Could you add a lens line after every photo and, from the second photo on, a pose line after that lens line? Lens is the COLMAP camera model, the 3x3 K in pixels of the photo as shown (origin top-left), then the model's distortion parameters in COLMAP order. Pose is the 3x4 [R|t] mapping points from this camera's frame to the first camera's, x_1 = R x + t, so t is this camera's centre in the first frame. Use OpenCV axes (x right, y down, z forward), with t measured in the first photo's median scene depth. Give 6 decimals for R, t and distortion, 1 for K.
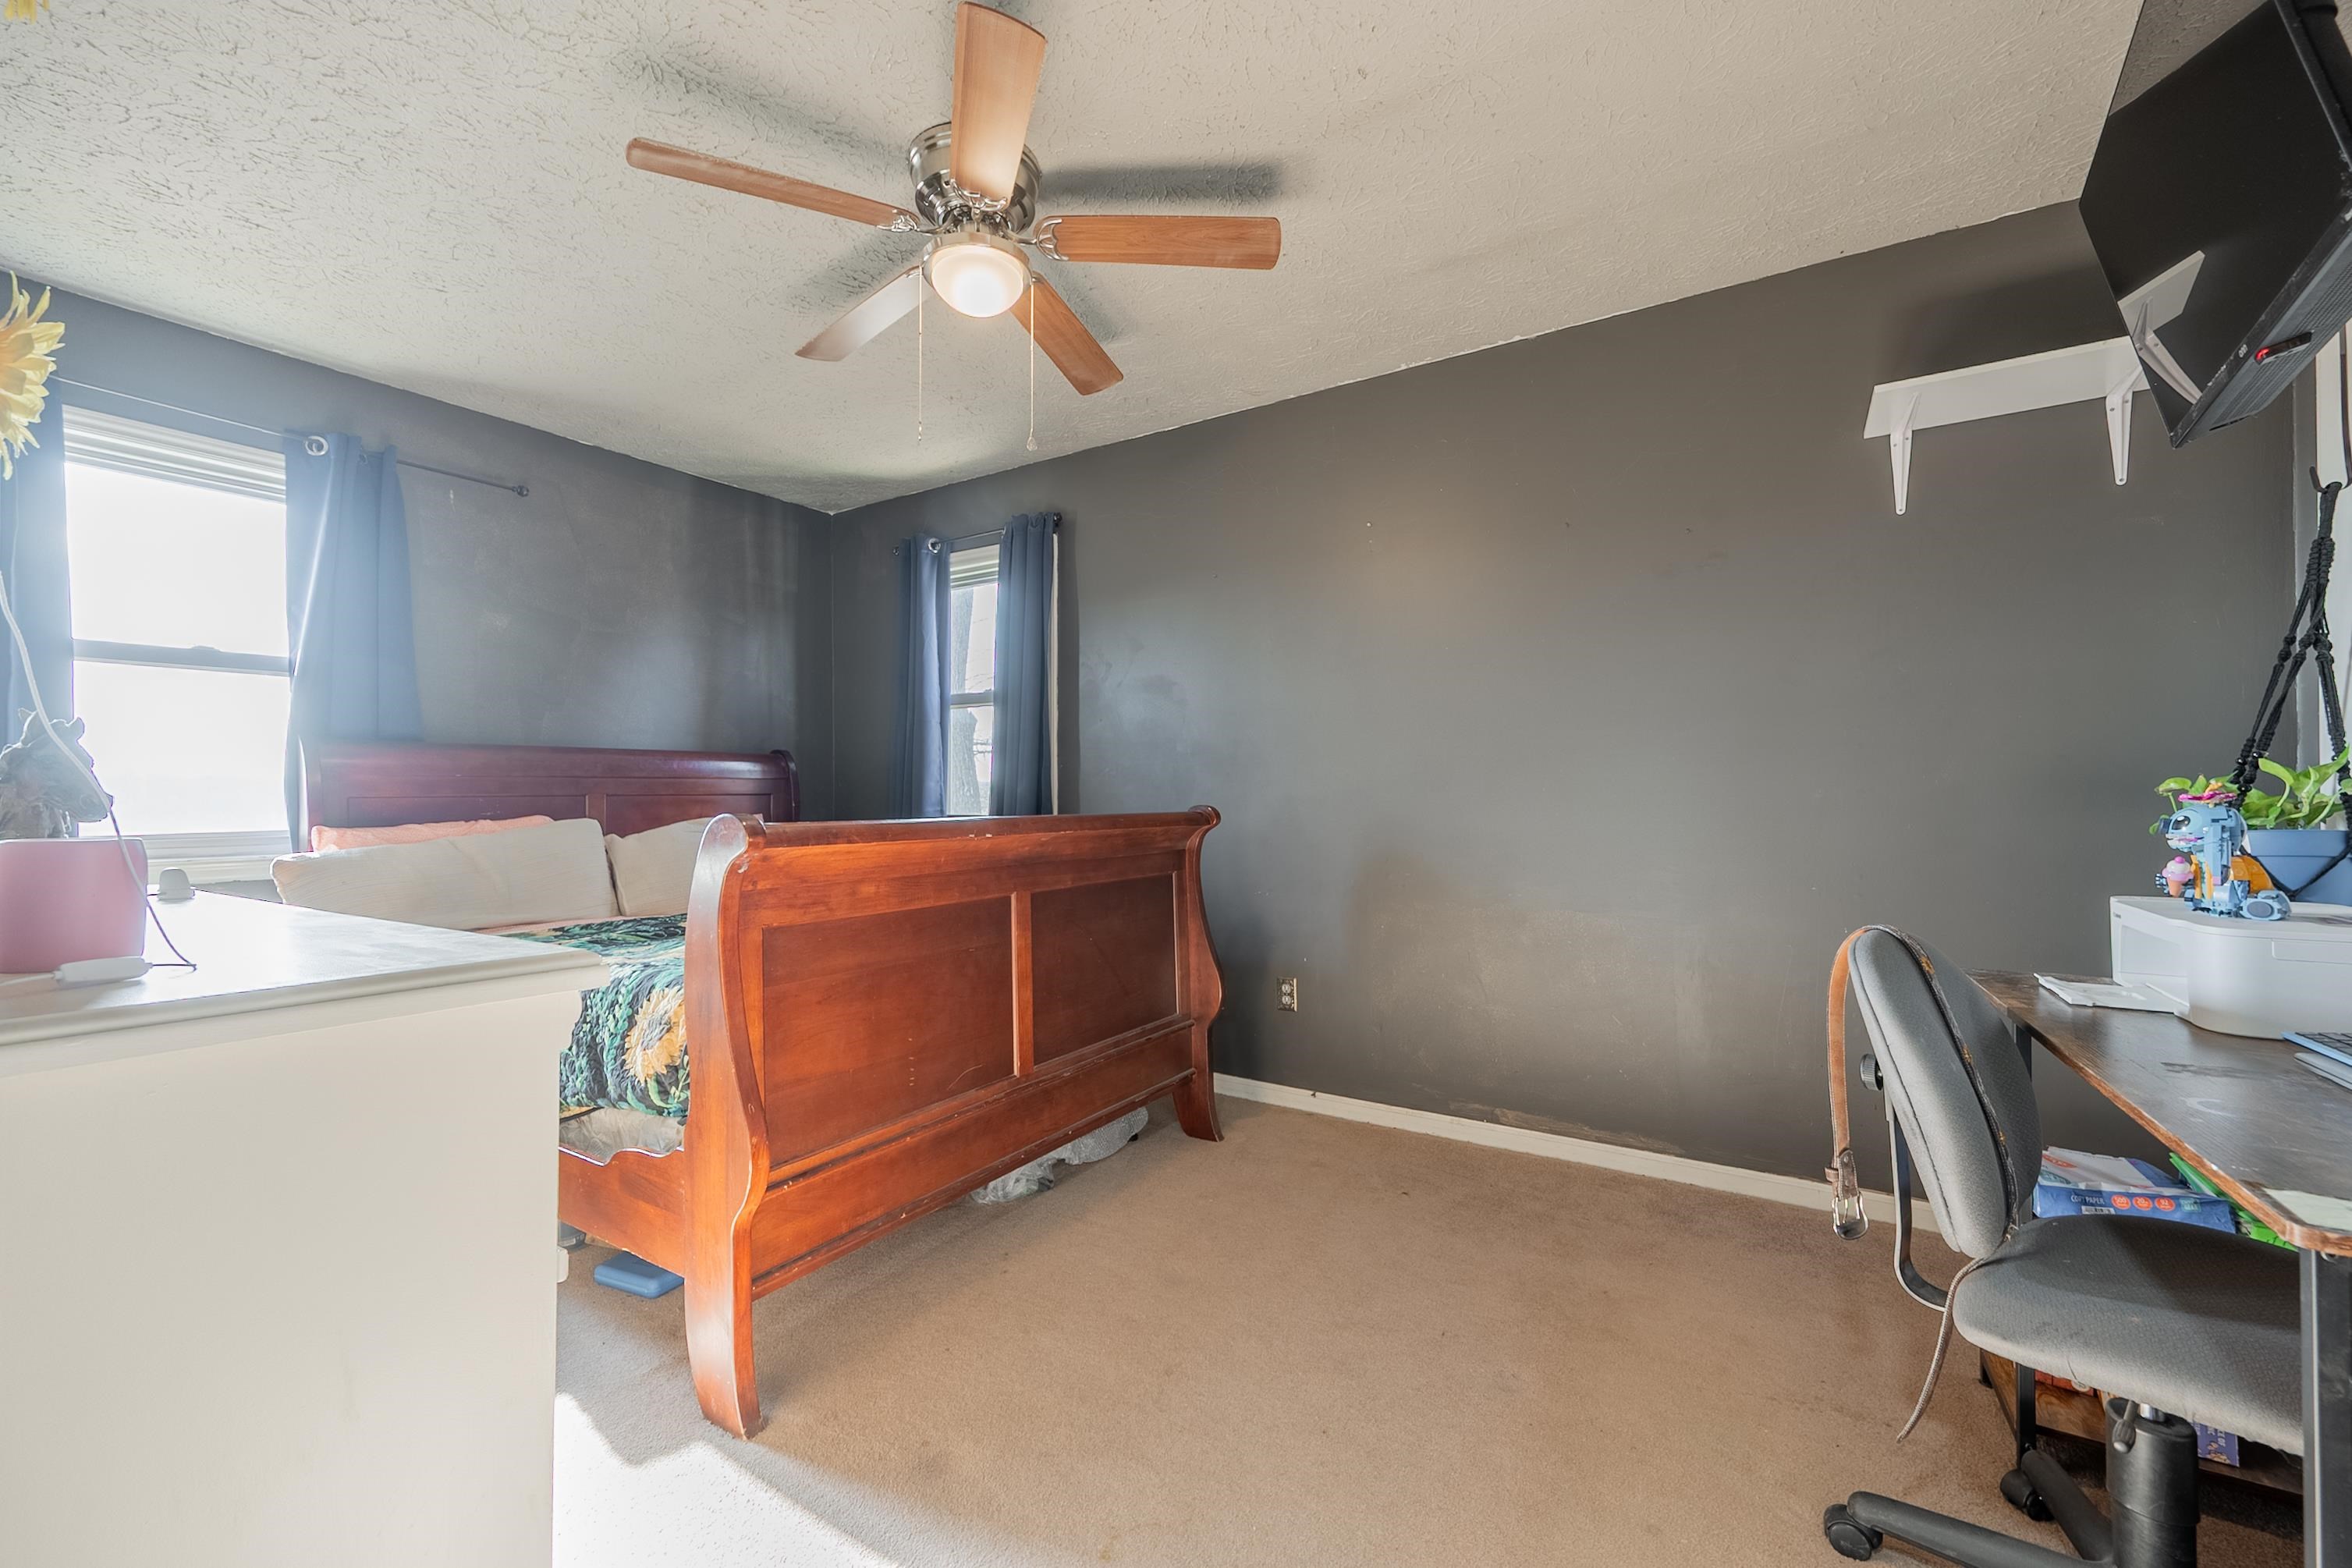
lens RADIAL K [[952.4, 0, 1180.1], [0, 952.4, 791.5], [0, 0, 1]] dist [0.007992, -0.001494]
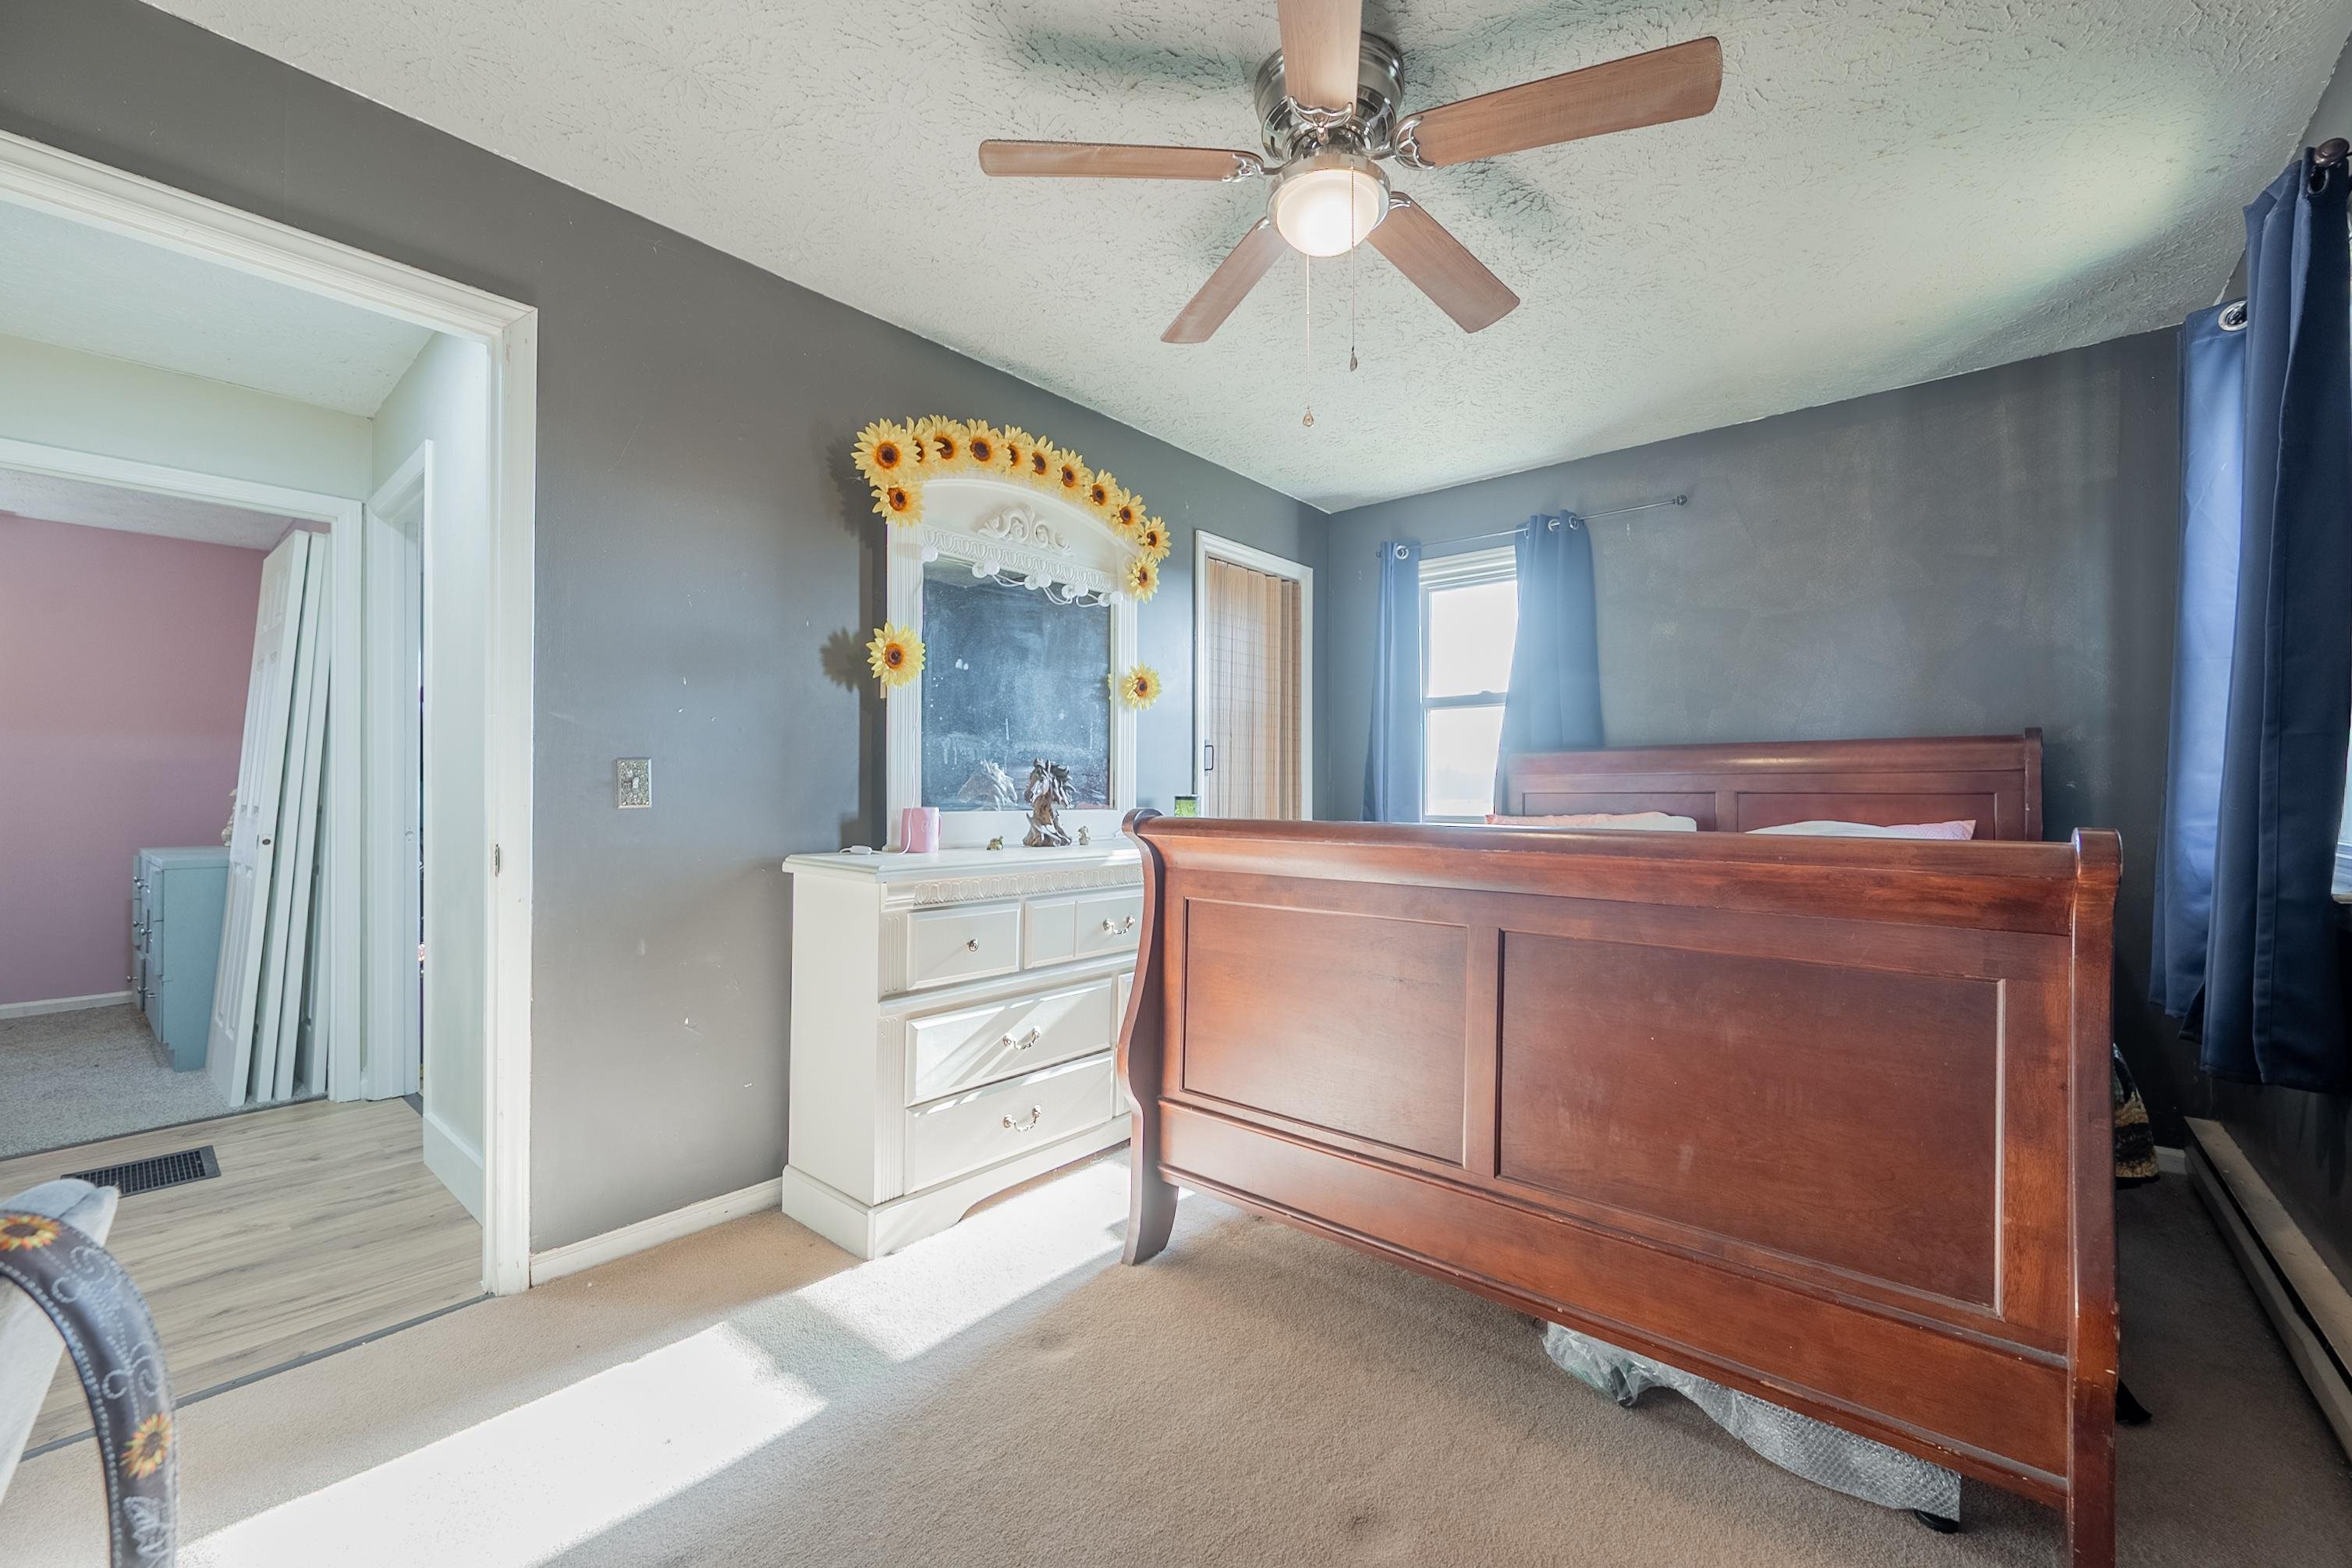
lens RADIAL K [[952.4, 0, 1179.2], [0, 952.4, 789.0], [0, 0, 1]] dist [0.007992, -0.001494]
pose [[-0.146652, 0.002229, -0.989186, 0.508162], [0.001548, 0.999997, 0.002024, -0.003370], [0.989187, -0.001235, -0.146655, 0.736662]]
